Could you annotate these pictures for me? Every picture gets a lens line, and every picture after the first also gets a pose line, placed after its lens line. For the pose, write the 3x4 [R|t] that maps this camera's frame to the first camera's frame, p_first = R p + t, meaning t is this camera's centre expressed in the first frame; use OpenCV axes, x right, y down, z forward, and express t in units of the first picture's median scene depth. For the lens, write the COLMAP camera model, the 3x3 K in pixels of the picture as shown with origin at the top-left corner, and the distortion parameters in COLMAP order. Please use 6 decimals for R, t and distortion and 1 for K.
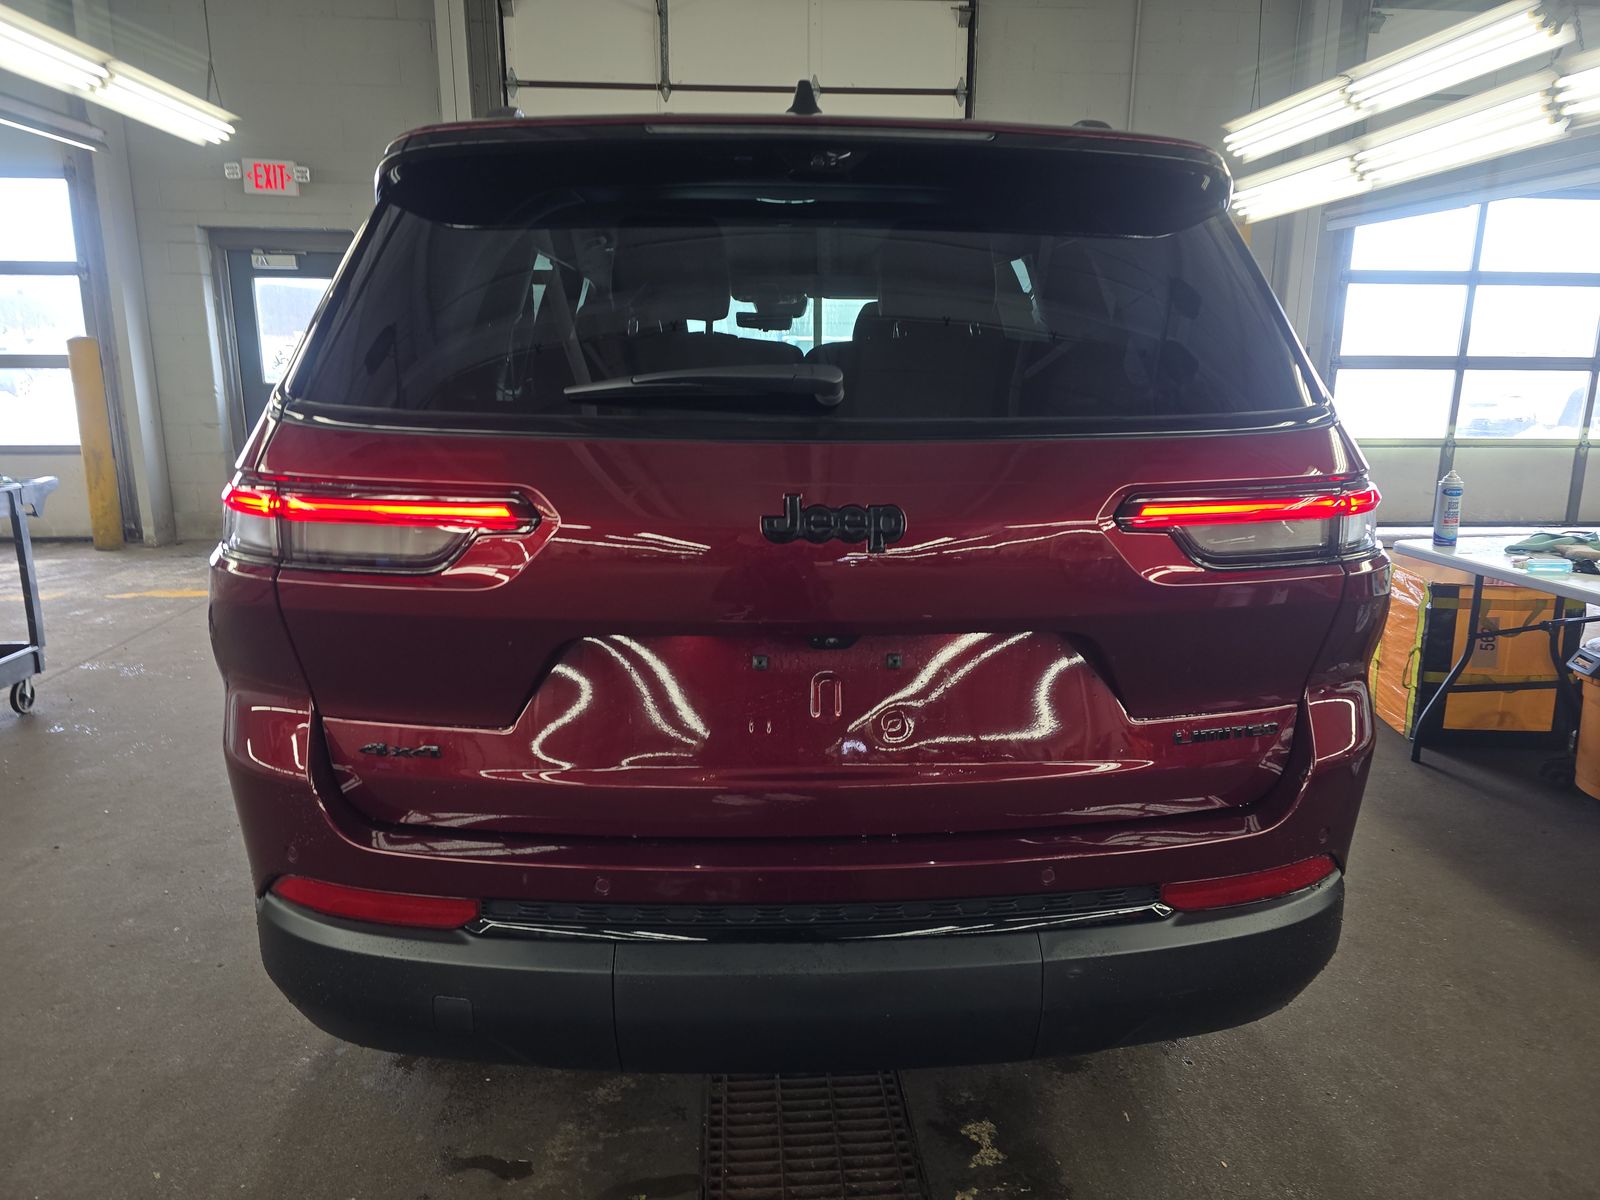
lens RADIAL K [[1084.3, 0, 821.9], [0, 1084.3, 569.4], [0, 0, 1]] dist [0.019268, -0.018266]
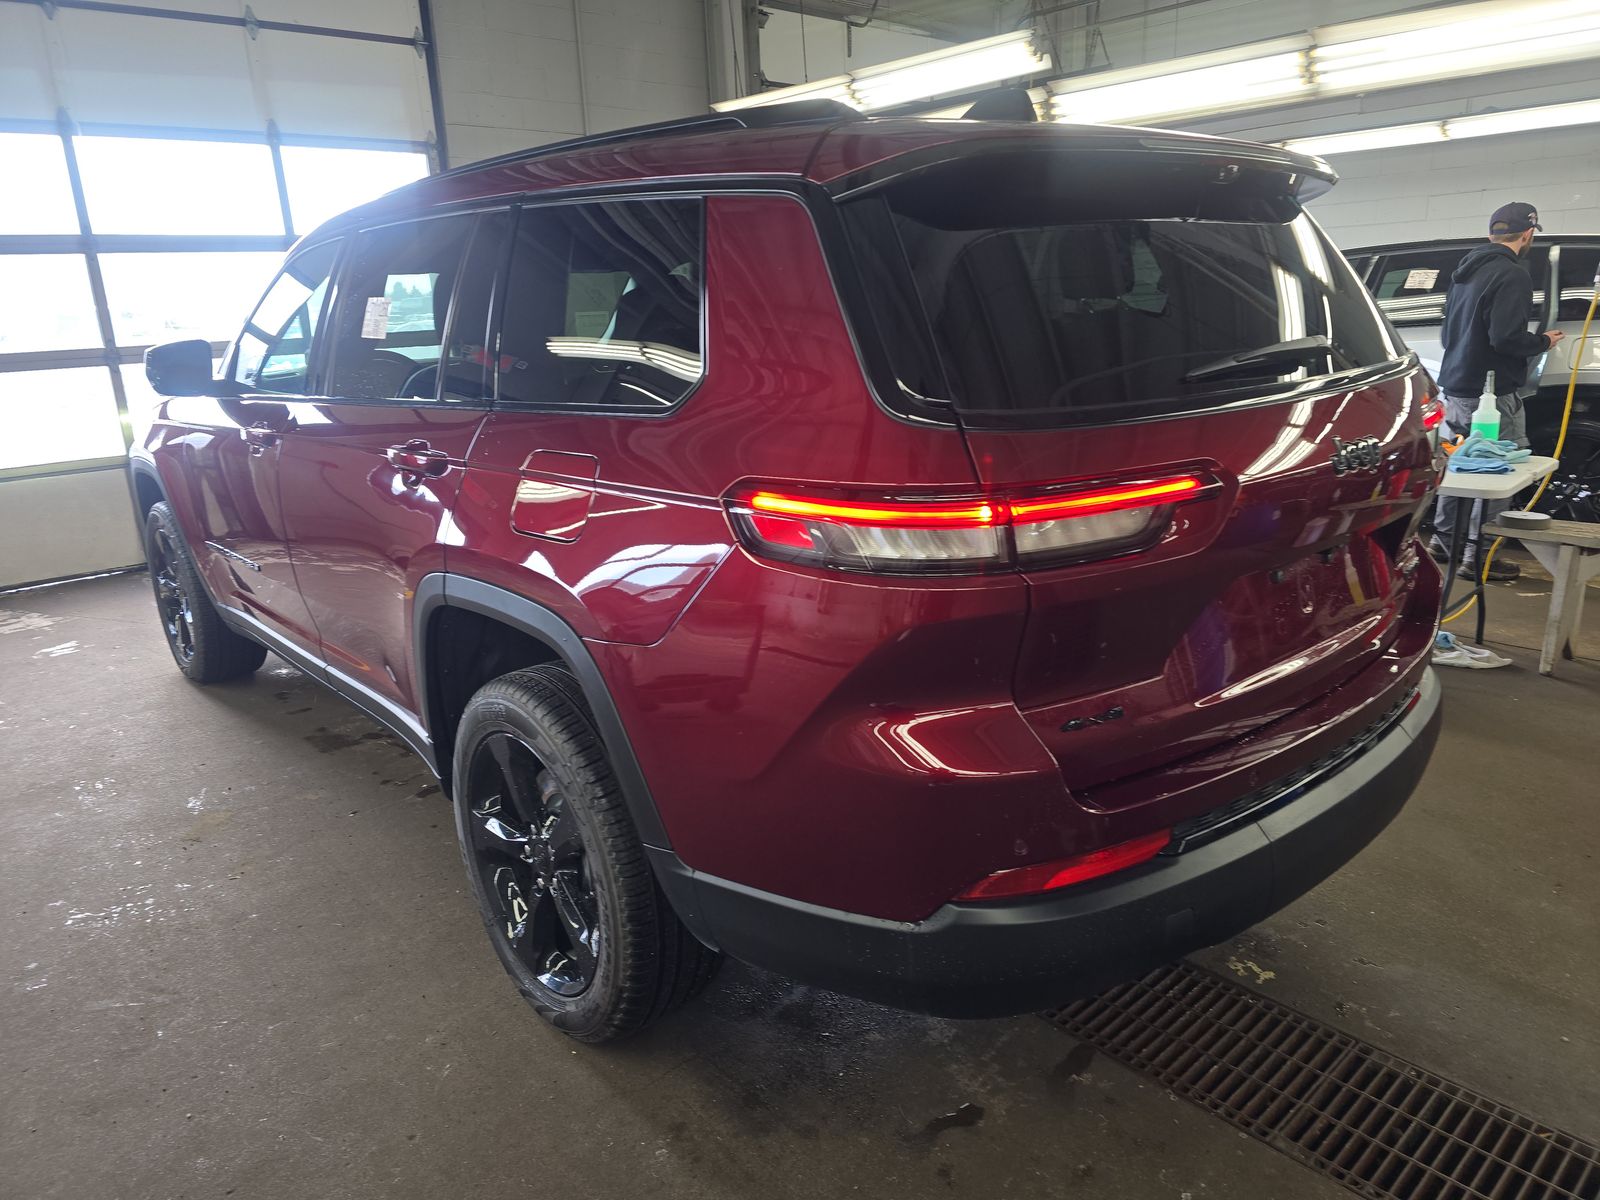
lens RADIAL K [[1084.3, 0, 808.4], [0, 1084.3, 596.4], [0, 0, 1]] dist [0.019268, -0.018266]
pose [[0.783734, -0.201675, 0.587442, -0.465677], [0.169326, 0.979366, 0.110320, -0.046937], [-0.597569, 0.013008, 0.801712, 0.114351]]
